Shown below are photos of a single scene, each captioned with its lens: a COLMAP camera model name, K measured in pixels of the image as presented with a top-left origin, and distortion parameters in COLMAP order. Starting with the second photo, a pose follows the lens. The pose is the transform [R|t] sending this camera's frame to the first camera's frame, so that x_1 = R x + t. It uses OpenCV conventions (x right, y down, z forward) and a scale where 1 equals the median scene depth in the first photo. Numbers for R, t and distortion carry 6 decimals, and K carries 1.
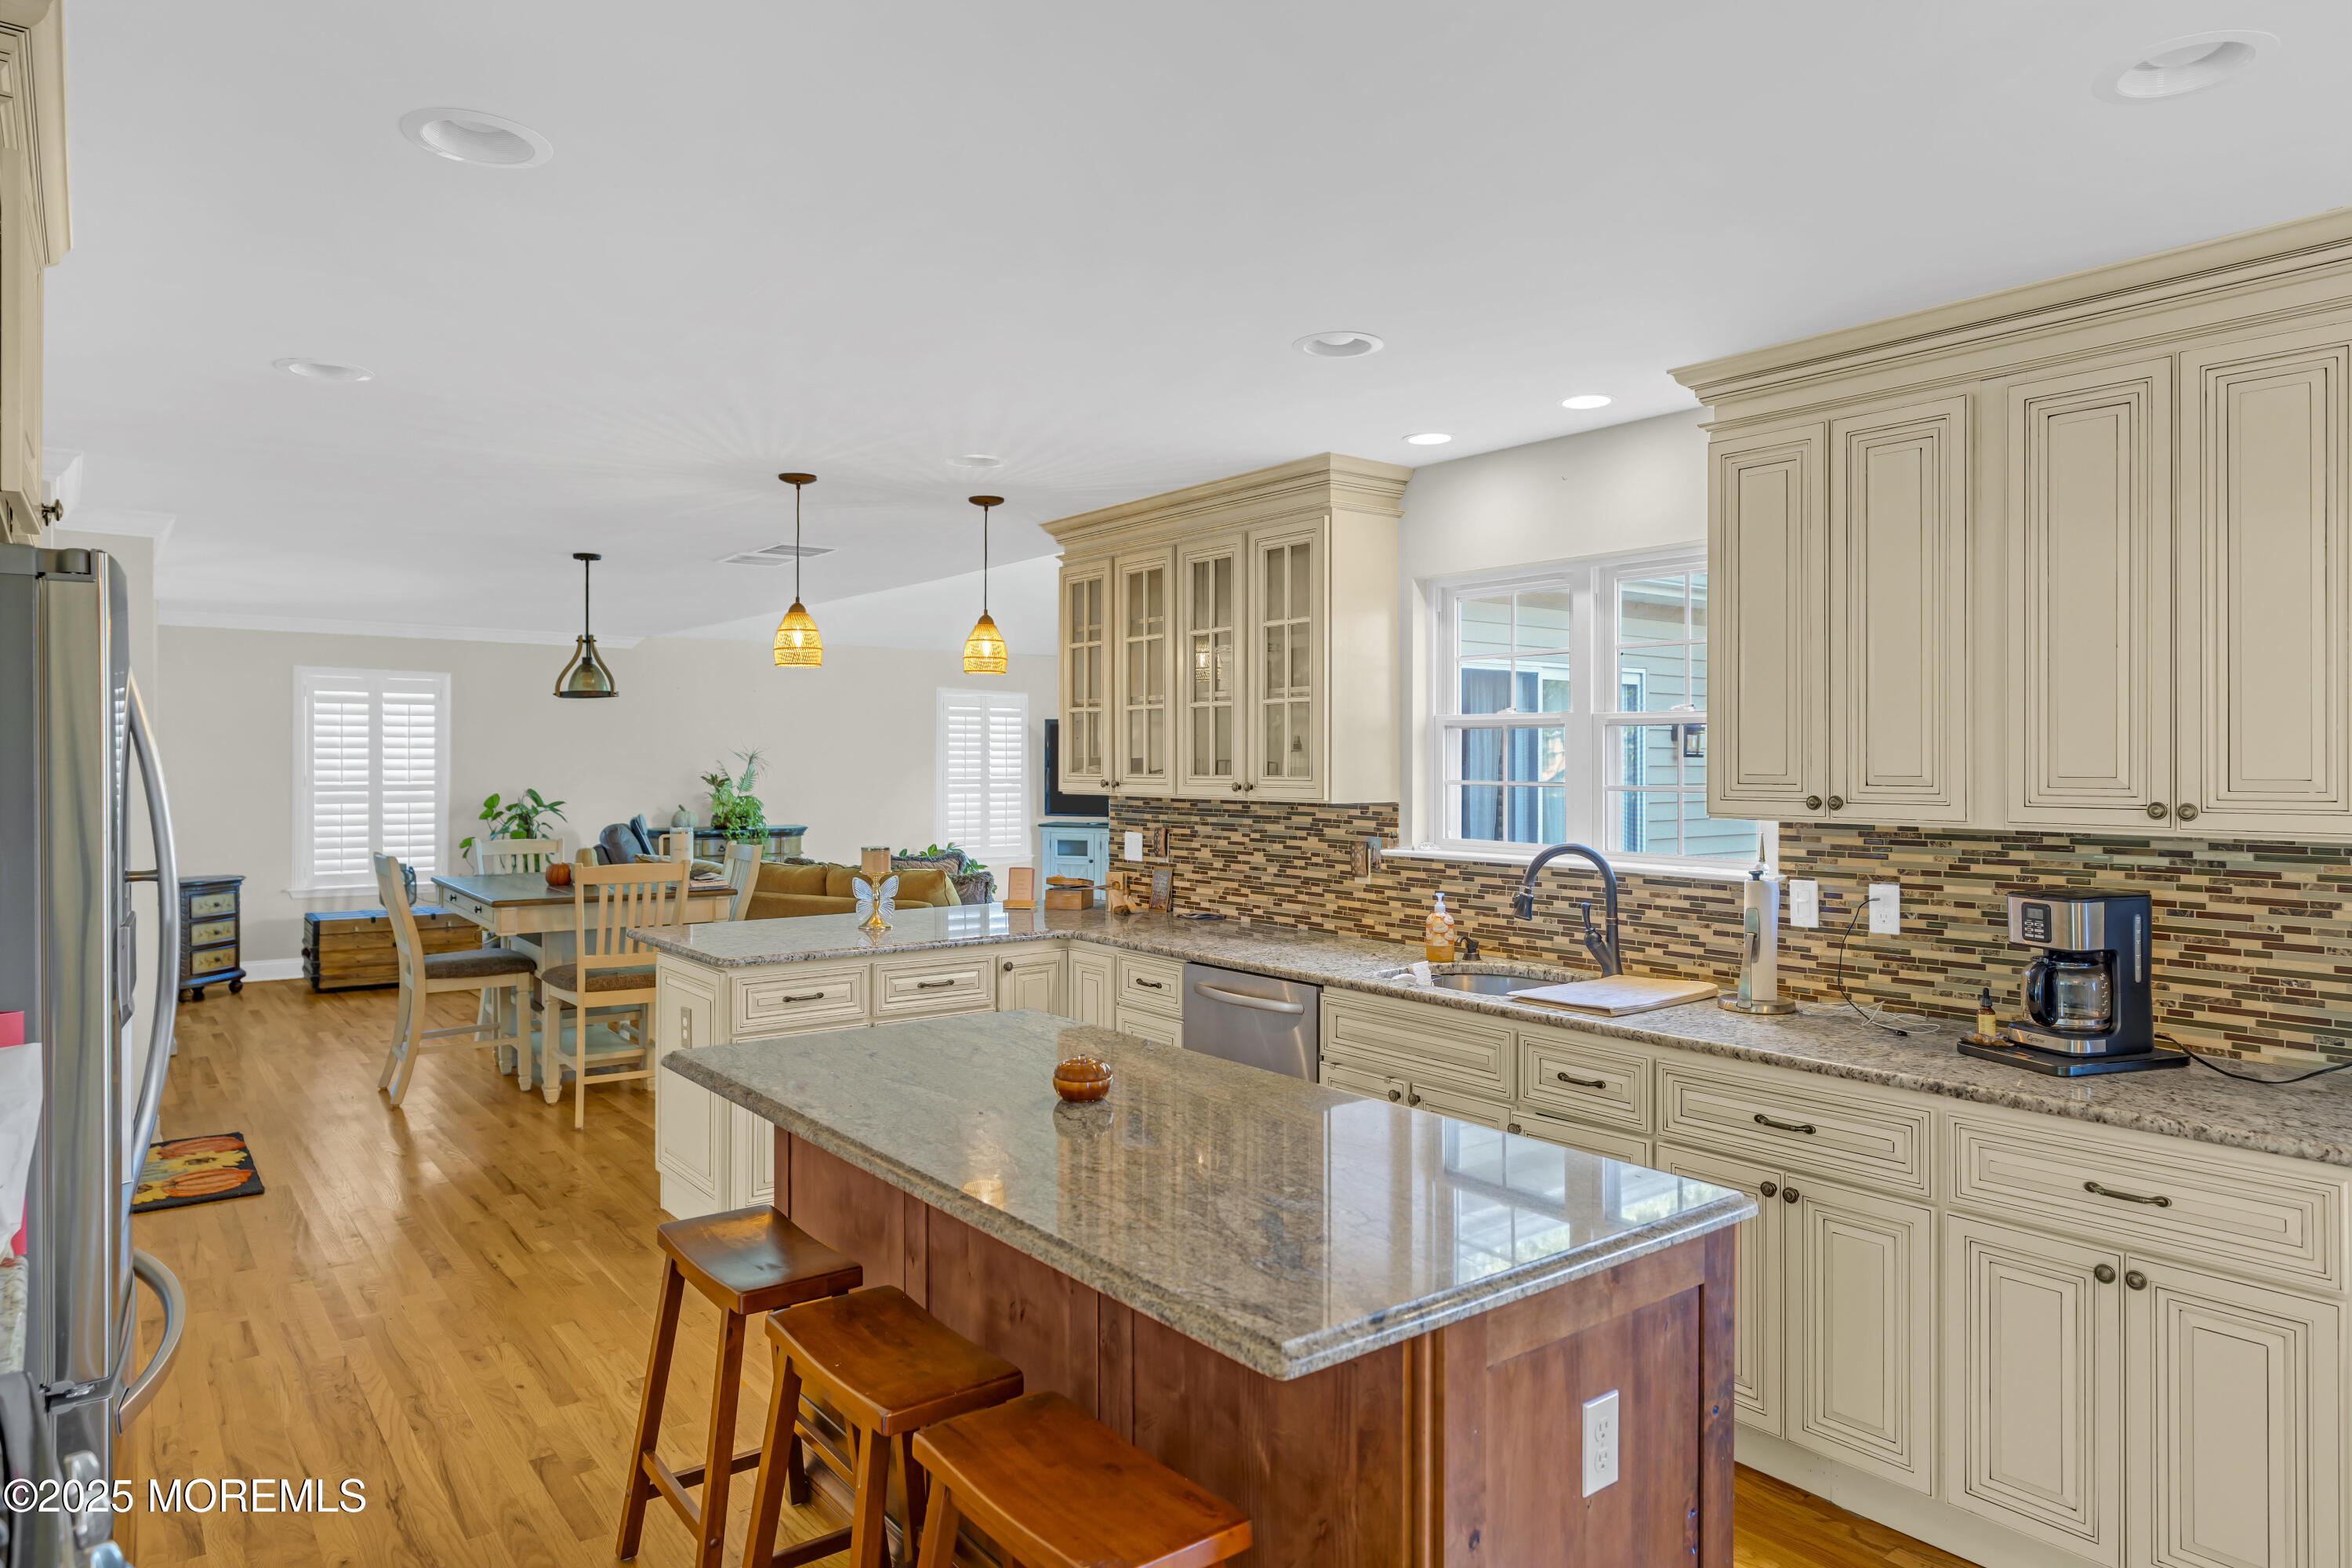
lens RADIAL K [[1413.6, 0, 1161.2], [0, 1413.6, 797.1], [0, 0, 1]] dist [0.006168, 0.000850]
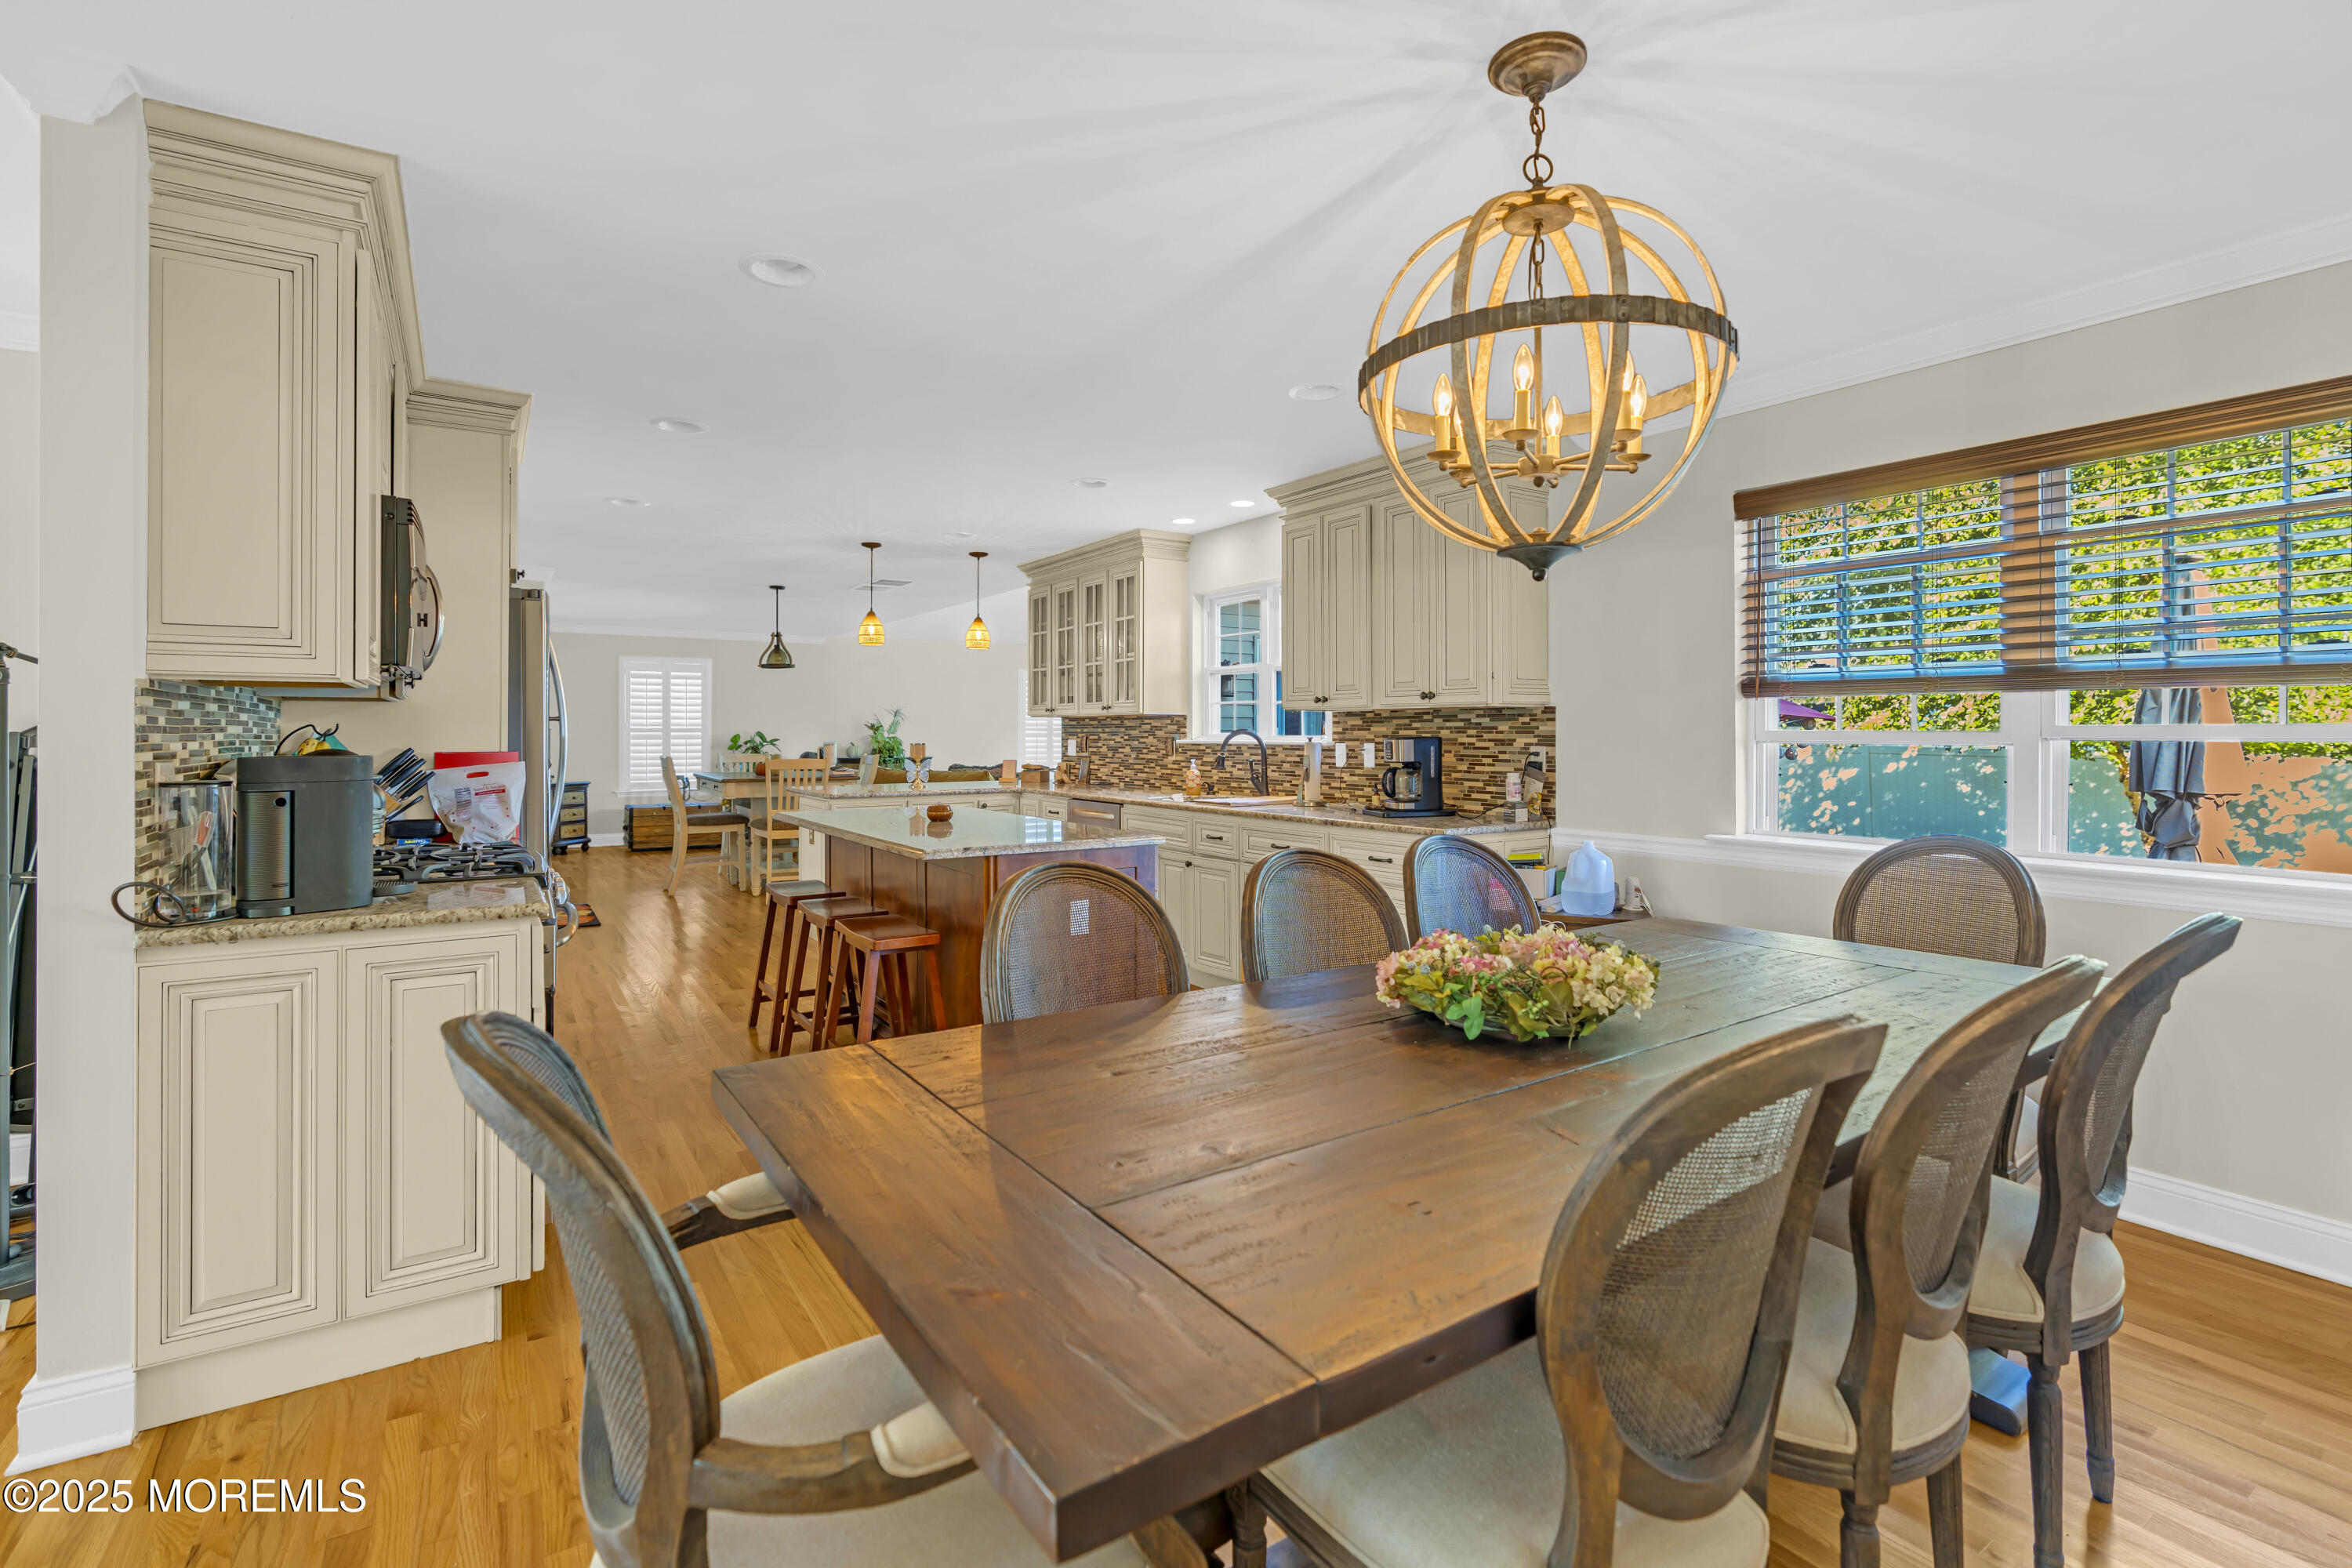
lens RADIAL K [[1051.3, 0, 1177.8], [0, 1051.3, 764.9], [0, 0, 1]] dist [-0.001023, 0.000377]
pose [[0.997985, -0.001259, -0.063437, 0.269503], [0.001556, 0.999988, 0.004630, 0.069384], [0.063430, -0.004720, 0.997975, -0.419347]]
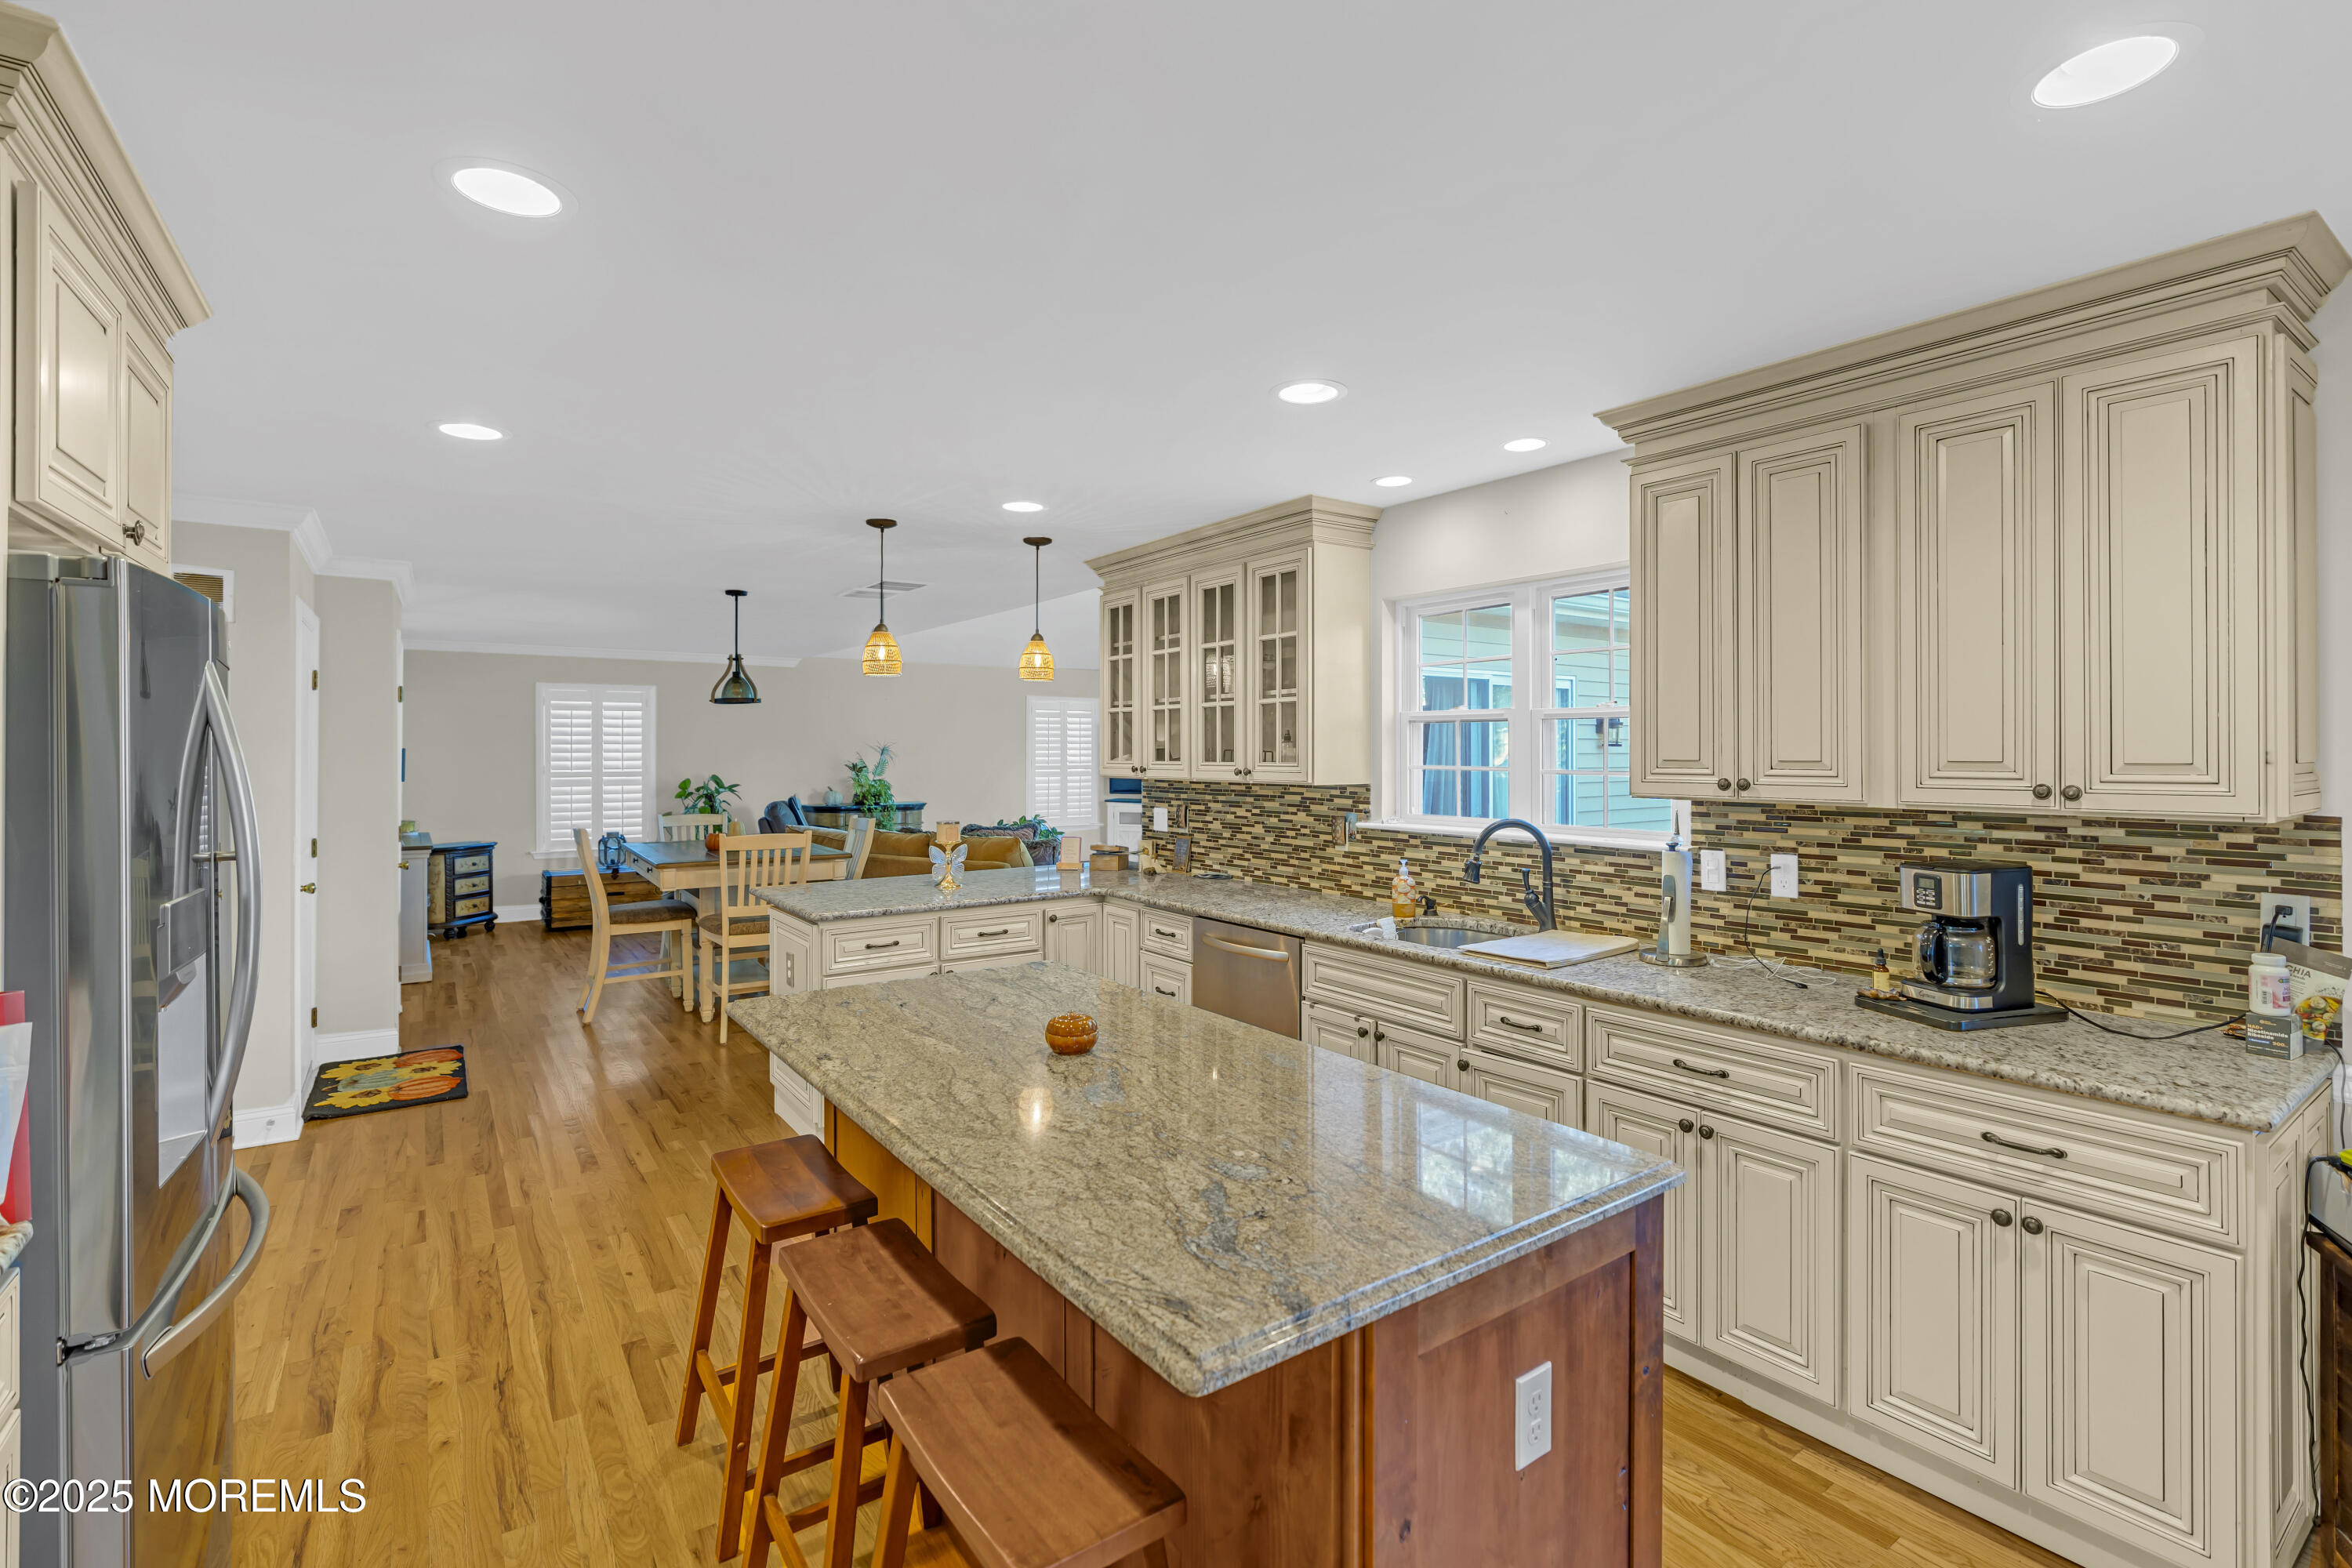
lens RADIAL K [[1051.3, 0, 1180.4], [0, 1051.3, 782.4], [0, 0, 1]] dist [-0.001023, 0.000377]
pose [[0.999562, -0.003317, -0.029404, 0.034293], [0.003425, 0.999988, 0.003611, -0.001850], [0.029392, -0.003710, 0.999561, 0.102278]]
